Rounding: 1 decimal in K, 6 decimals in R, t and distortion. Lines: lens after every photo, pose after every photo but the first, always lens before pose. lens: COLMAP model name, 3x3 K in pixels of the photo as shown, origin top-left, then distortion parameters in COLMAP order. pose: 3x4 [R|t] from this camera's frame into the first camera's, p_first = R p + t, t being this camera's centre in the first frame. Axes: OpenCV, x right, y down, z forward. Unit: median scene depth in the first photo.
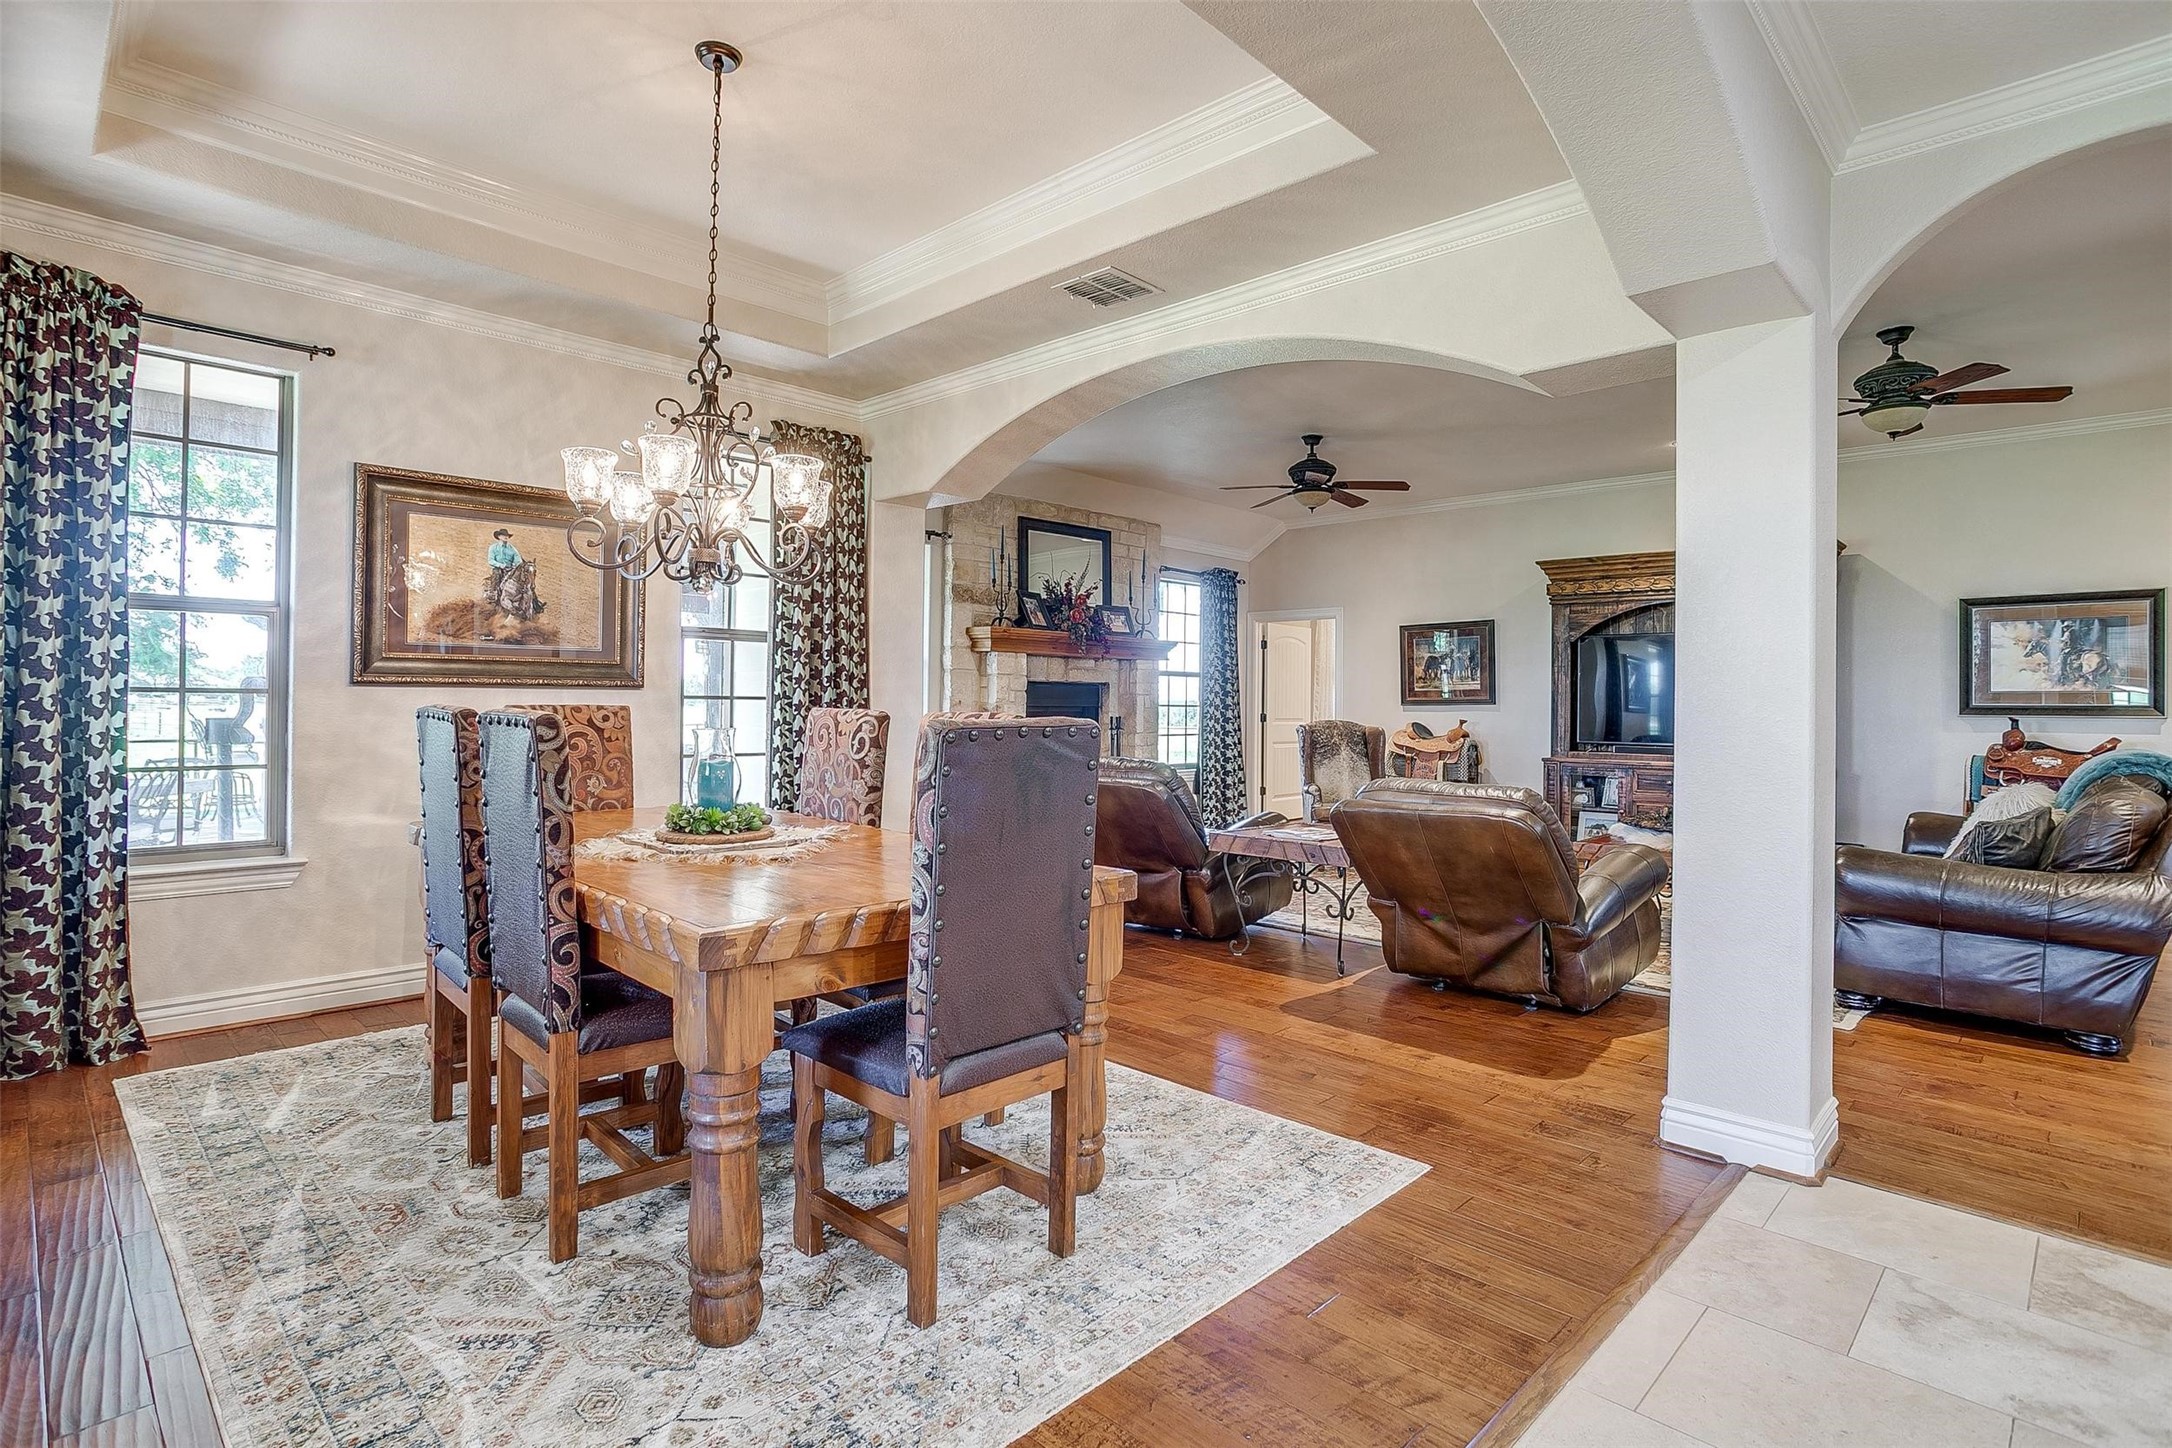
lens RADIAL K [[1083.6, 0, 1074.5], [0, 1083.6, 709.4], [0, 0, 1]] dist [-0.064720, 0.034861]
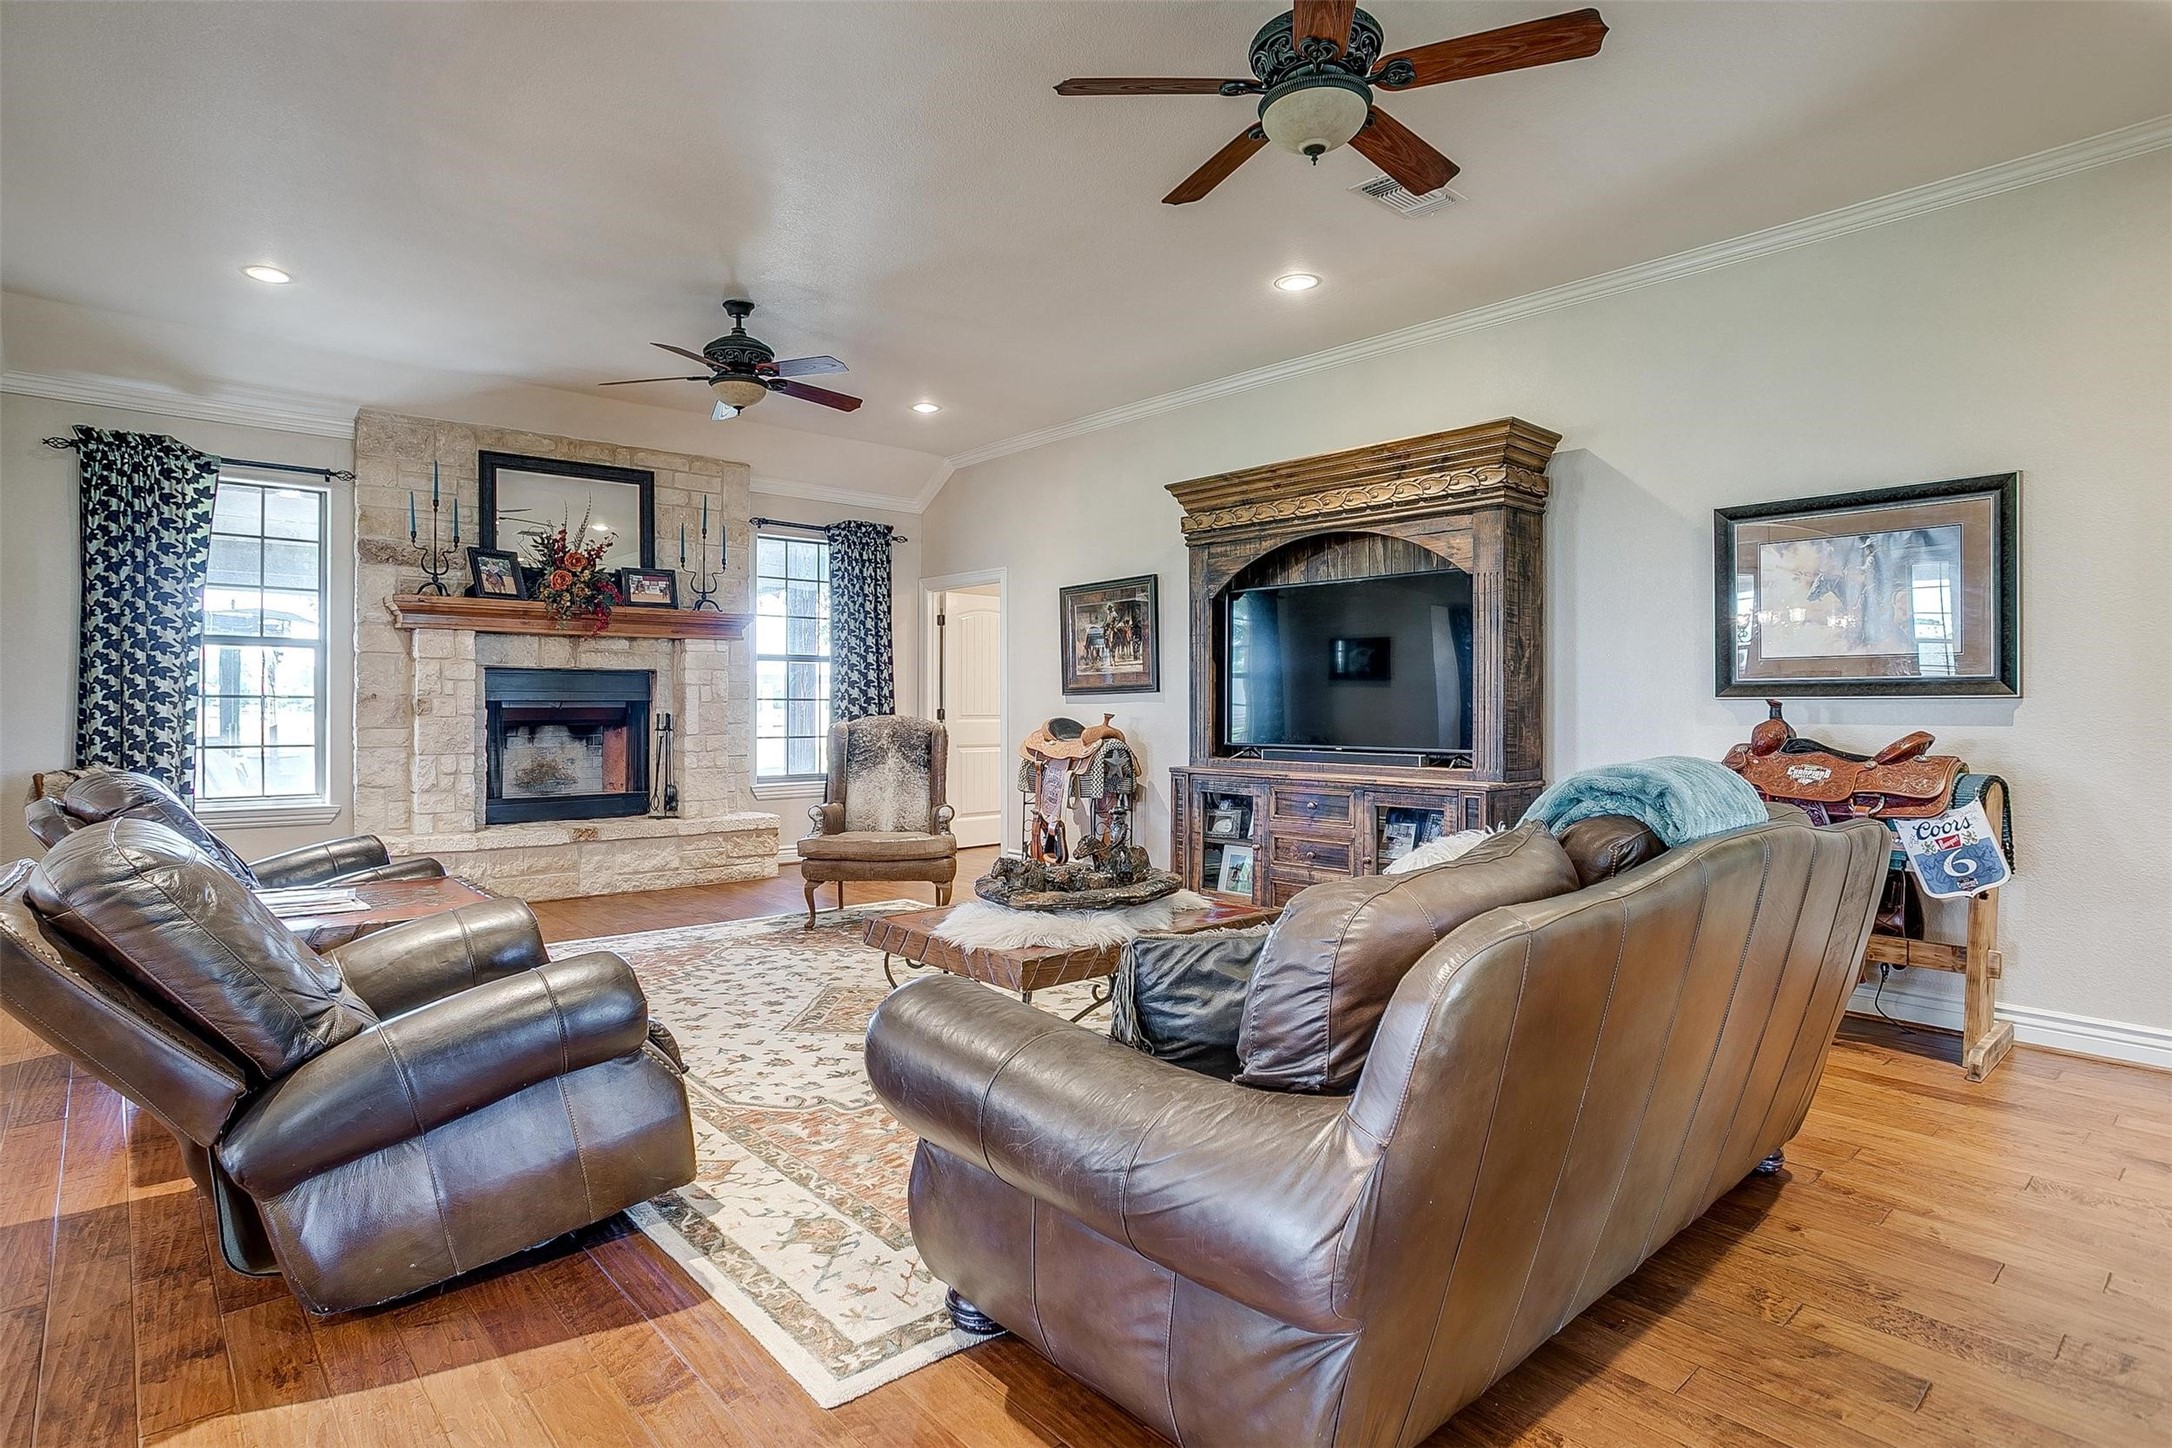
lens RADIAL K [[1111.2, 0, 1052.8], [0, 1111.2, 731.1], [0, 0, 1]] dist [-0.072693, 0.039064]
pose [[0.996557, -0.008043, -0.082520, 0.417101], [0.009534, 0.999798, 0.017683, 0.008404], [0.082361, -0.018409, 0.996432, 0.273684]]
